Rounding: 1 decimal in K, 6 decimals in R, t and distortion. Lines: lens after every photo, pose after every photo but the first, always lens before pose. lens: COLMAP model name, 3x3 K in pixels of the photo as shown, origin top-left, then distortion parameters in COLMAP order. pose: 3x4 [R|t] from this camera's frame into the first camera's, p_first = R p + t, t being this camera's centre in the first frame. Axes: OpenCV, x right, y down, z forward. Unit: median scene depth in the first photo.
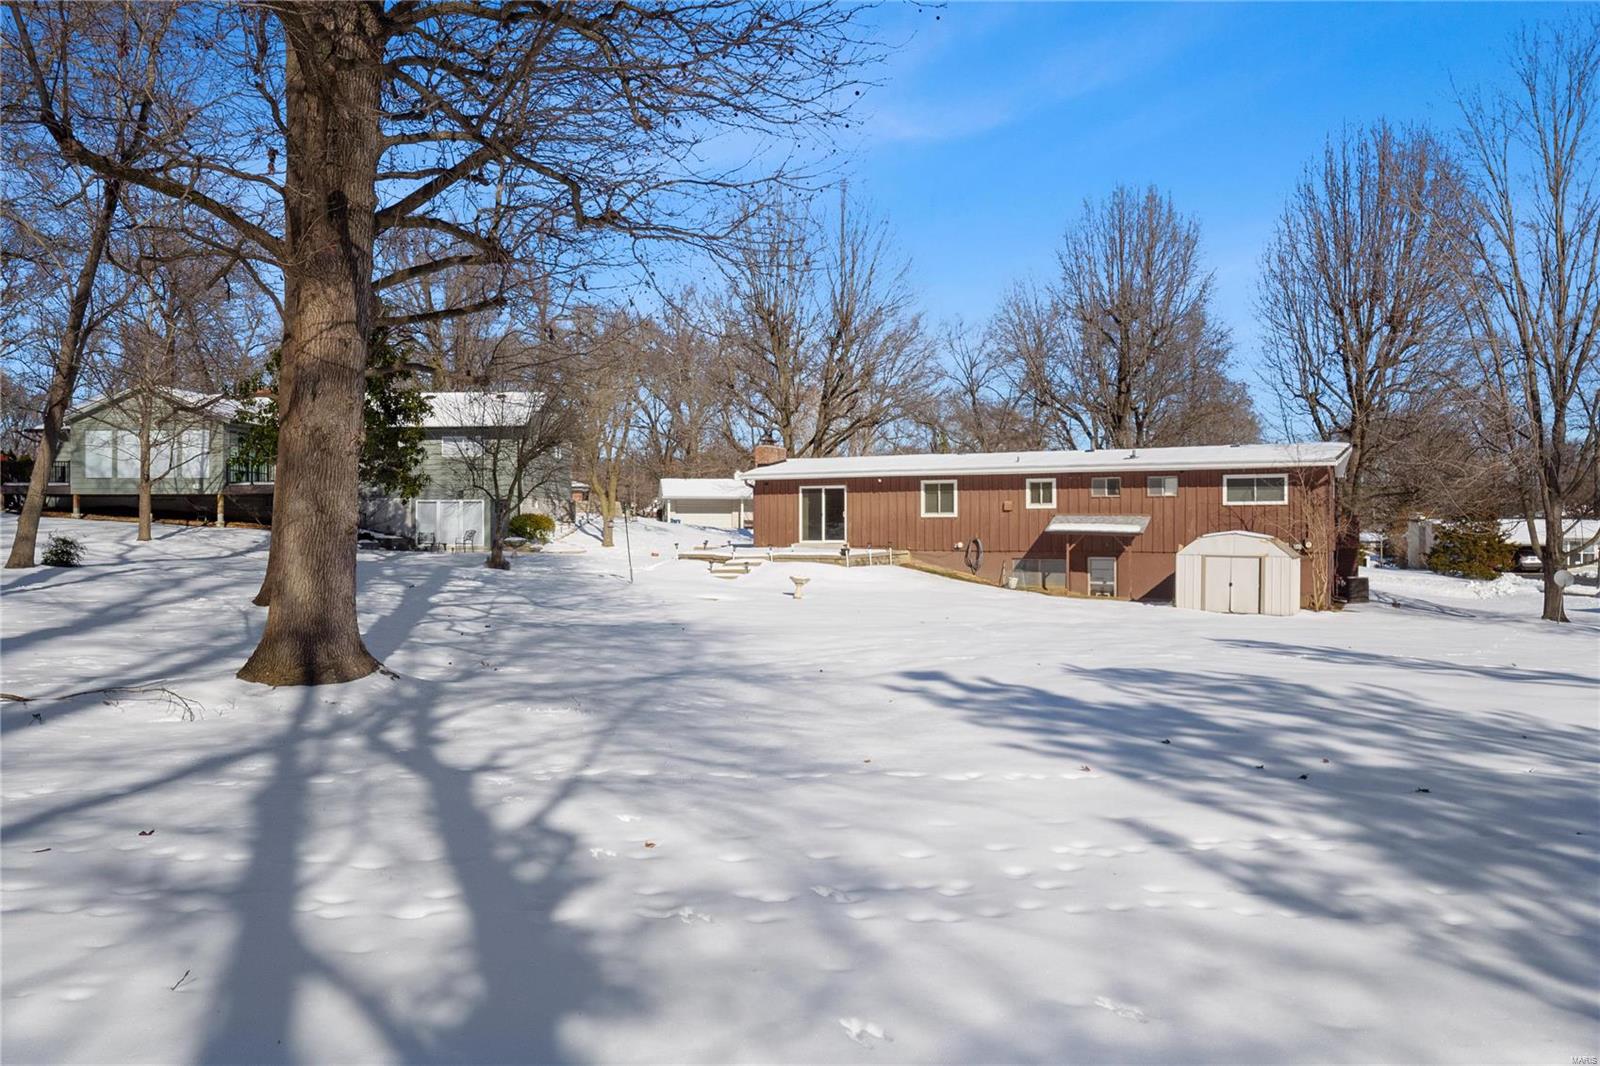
lens RADIAL K [[1193.8, 0, 791.5], [0, 1193.8, 539.1], [0, 0, 1]] dist [0.006162, -0.000688]
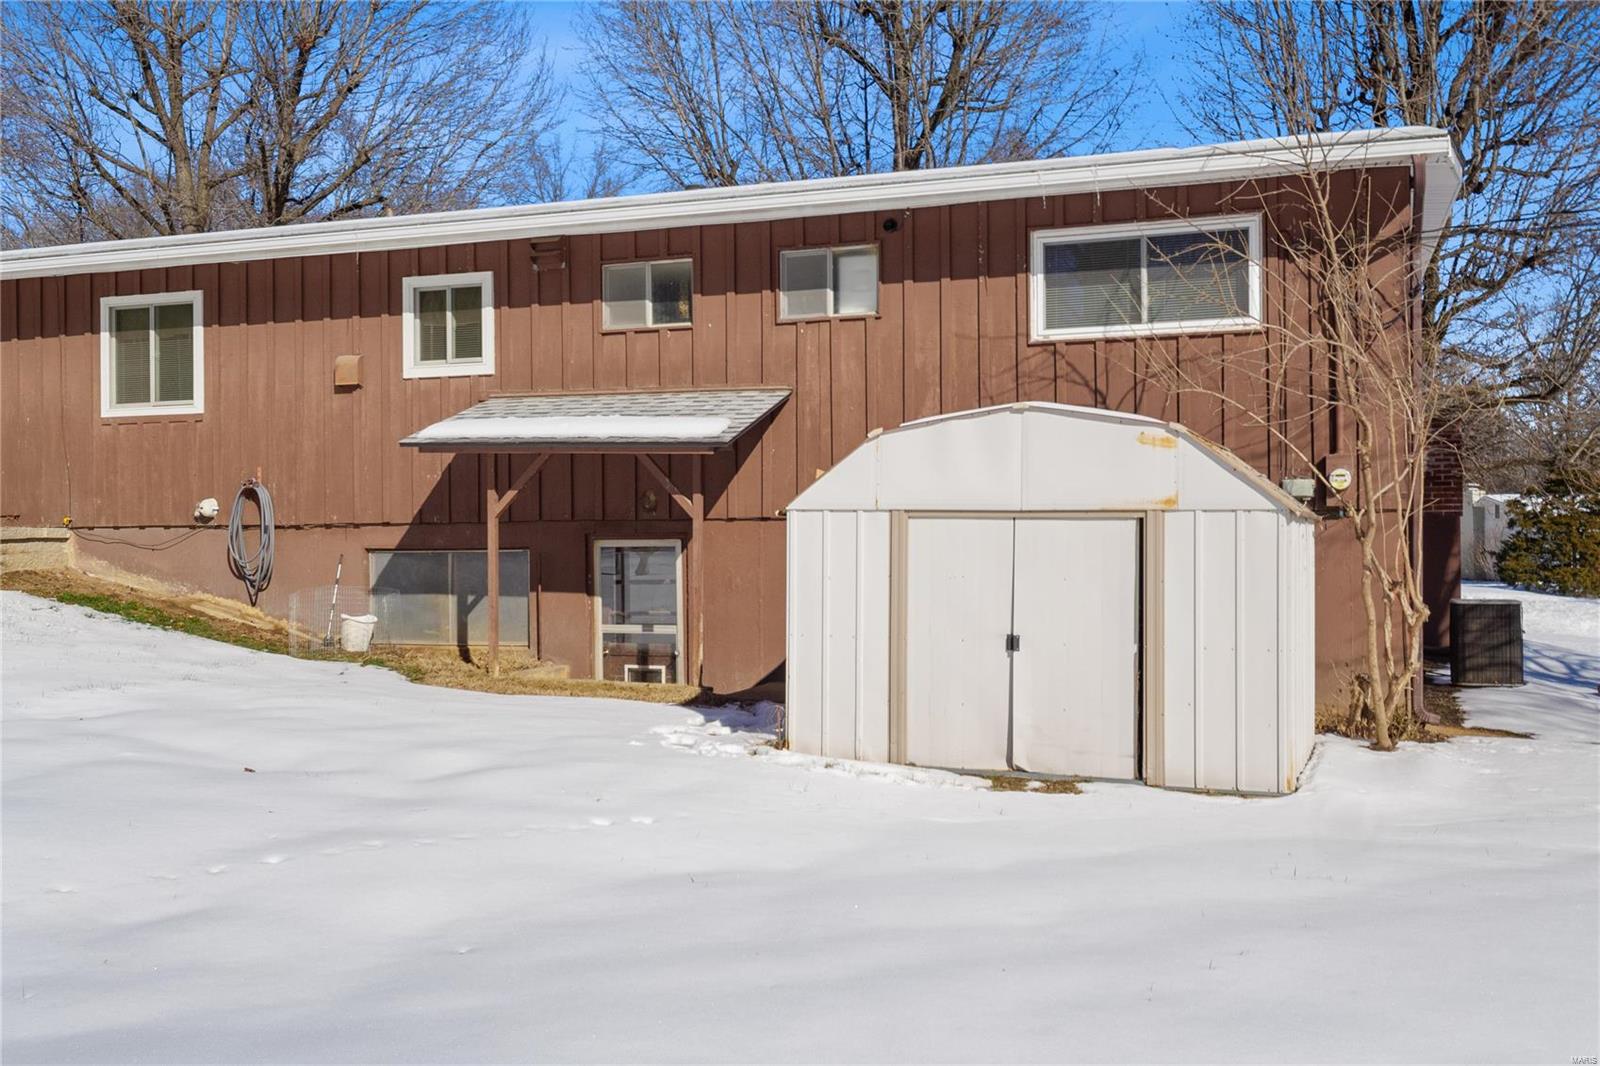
lens RADIAL K [[1548.3, 0, 804.5], [0, 1548.3, 535.4], [0, 0, 1]] dist [0.029858, 0.000000]
pose [[0.993788, -0.006829, 0.111084, 0.256964], [0.007949, 0.999922, -0.009639, 0.017718], [-0.111010, 0.010462, 0.993764, 0.623457]]
